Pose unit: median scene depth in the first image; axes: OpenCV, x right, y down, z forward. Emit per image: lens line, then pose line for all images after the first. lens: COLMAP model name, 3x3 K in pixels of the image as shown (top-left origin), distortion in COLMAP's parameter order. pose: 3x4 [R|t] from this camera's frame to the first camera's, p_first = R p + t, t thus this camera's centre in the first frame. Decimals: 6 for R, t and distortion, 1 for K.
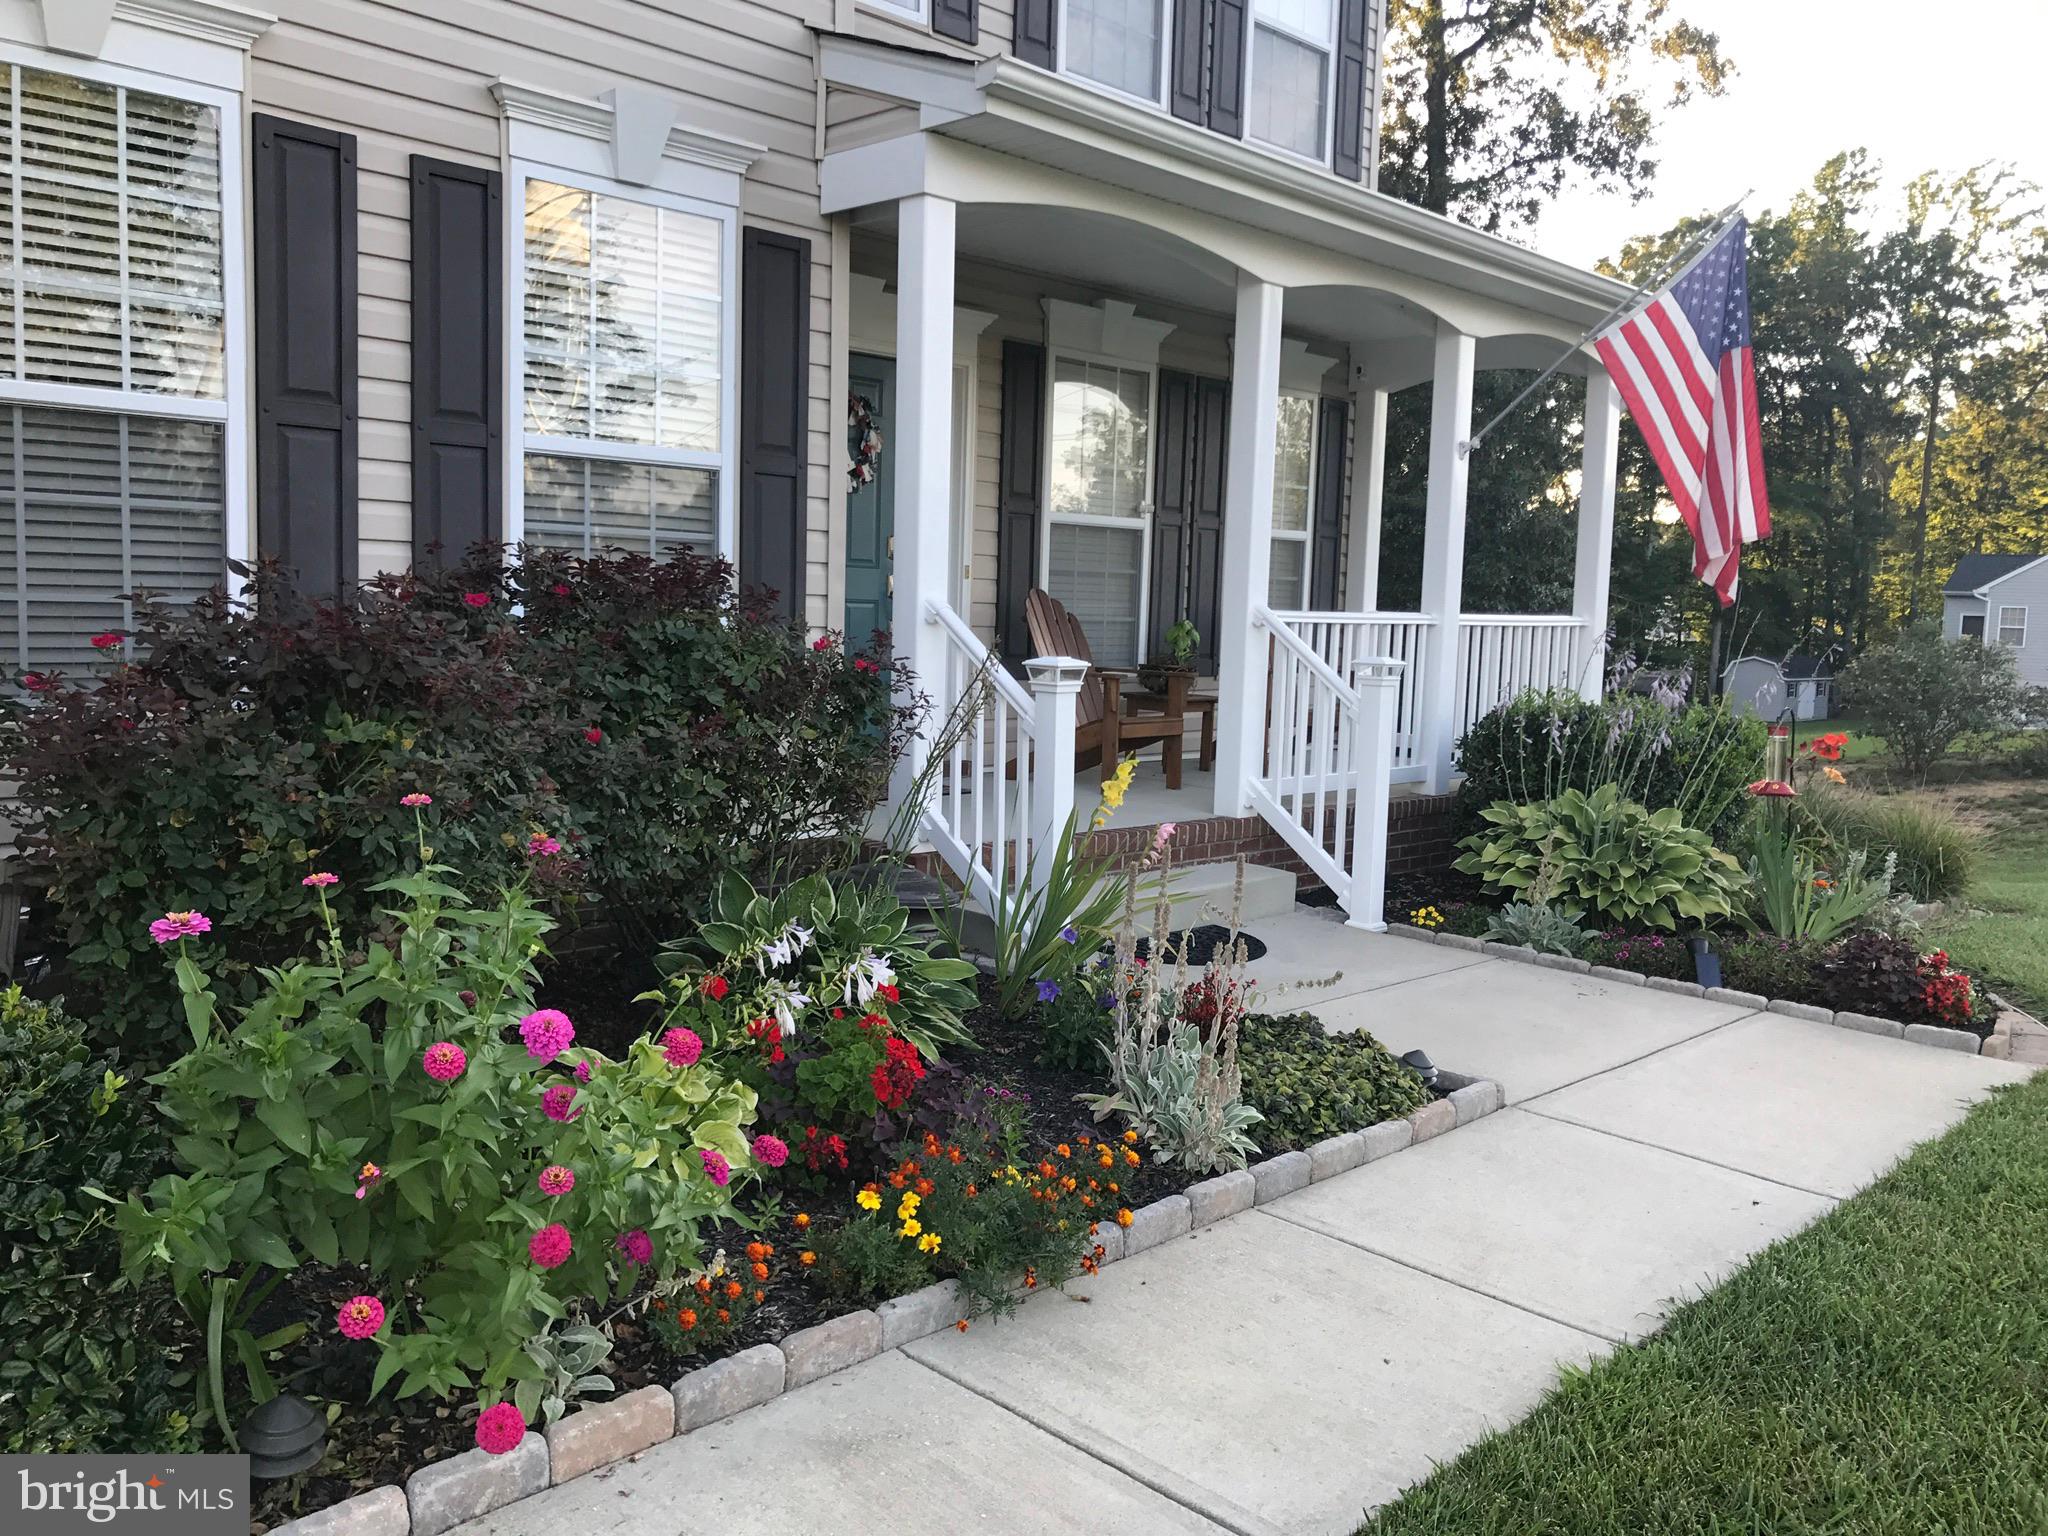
lens RADIAL K [[1717.9, 0, 1024.0], [0, 1717.9, 768.0], [0, 0, 1]] dist [0.069442, -0.002783]
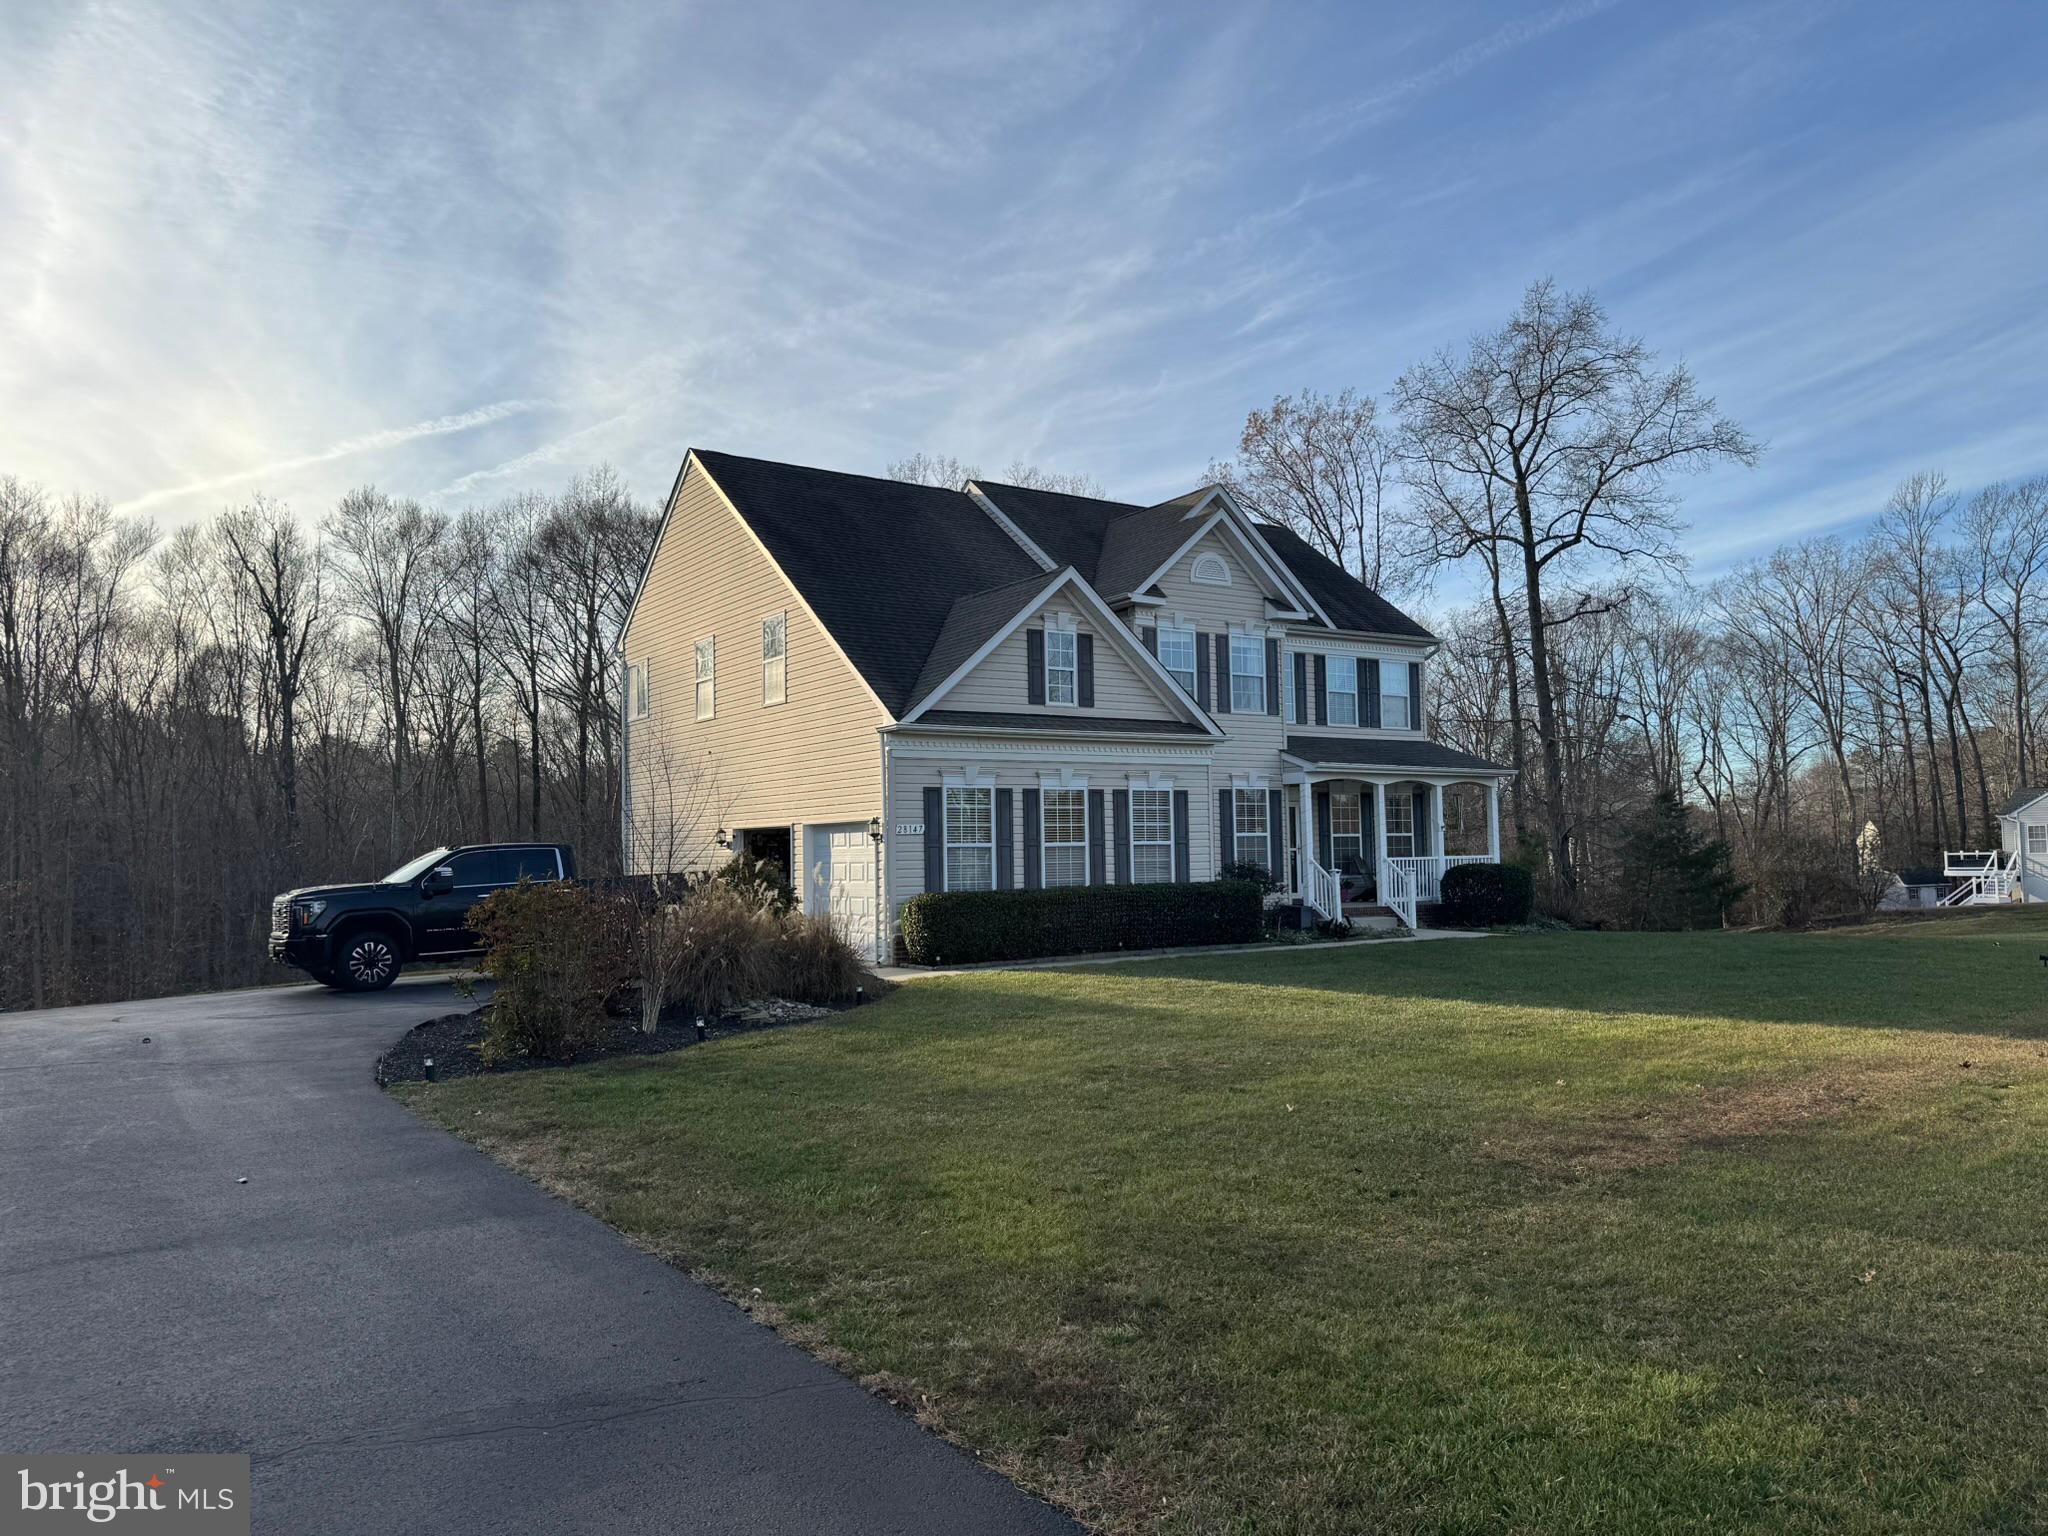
lens RADIAL K [[1458.8, 0, 1024.0], [0, 1458.8, 768.0], [0, 0, 1]] dist [0.054440, -0.077750]
pose [[0.977068, -0.057319, -0.205066, 0.016288], [0.025544, 0.987684, -0.154360, 0.263334], [0.211388, 0.145582, 0.966499, -3.182141]]
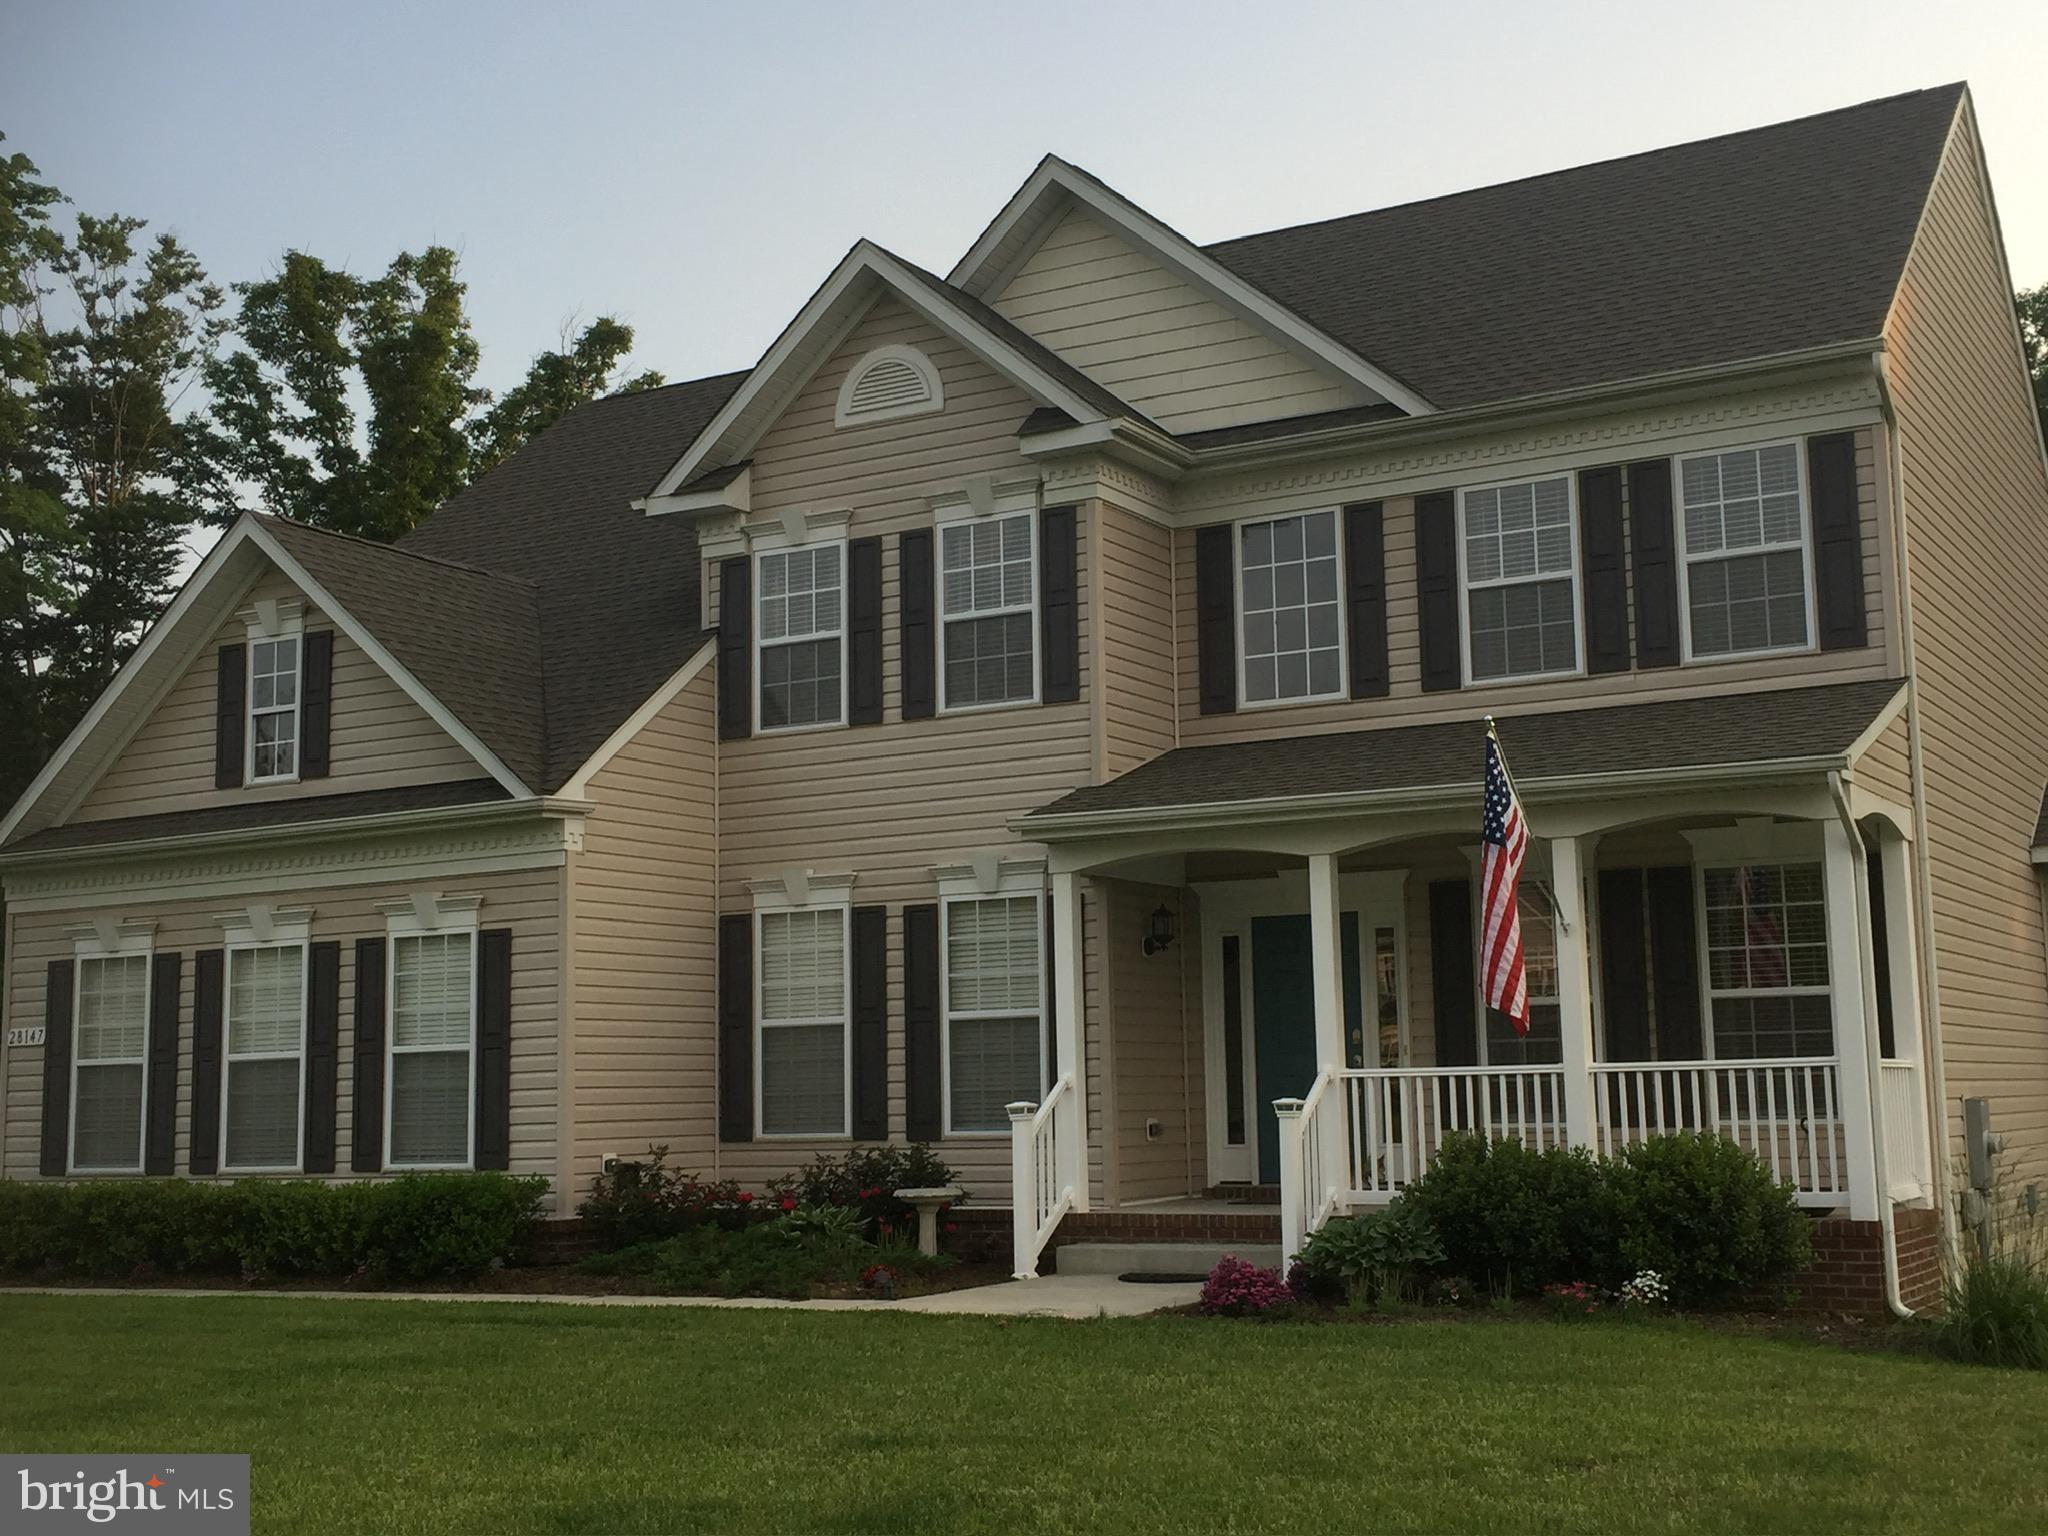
lens RADIAL K [[2540.7, 0, 1024.0], [0, 2540.7, 768.0], [0, 0, 1]] dist [0.016172, 0.024467]
pose [[0.232384, -0.158647, -0.959598, 2.516879], [-0.060971, 0.982291, -0.177164, 0.061453], [0.970711, 0.099677, 0.218596, 0.299149]]
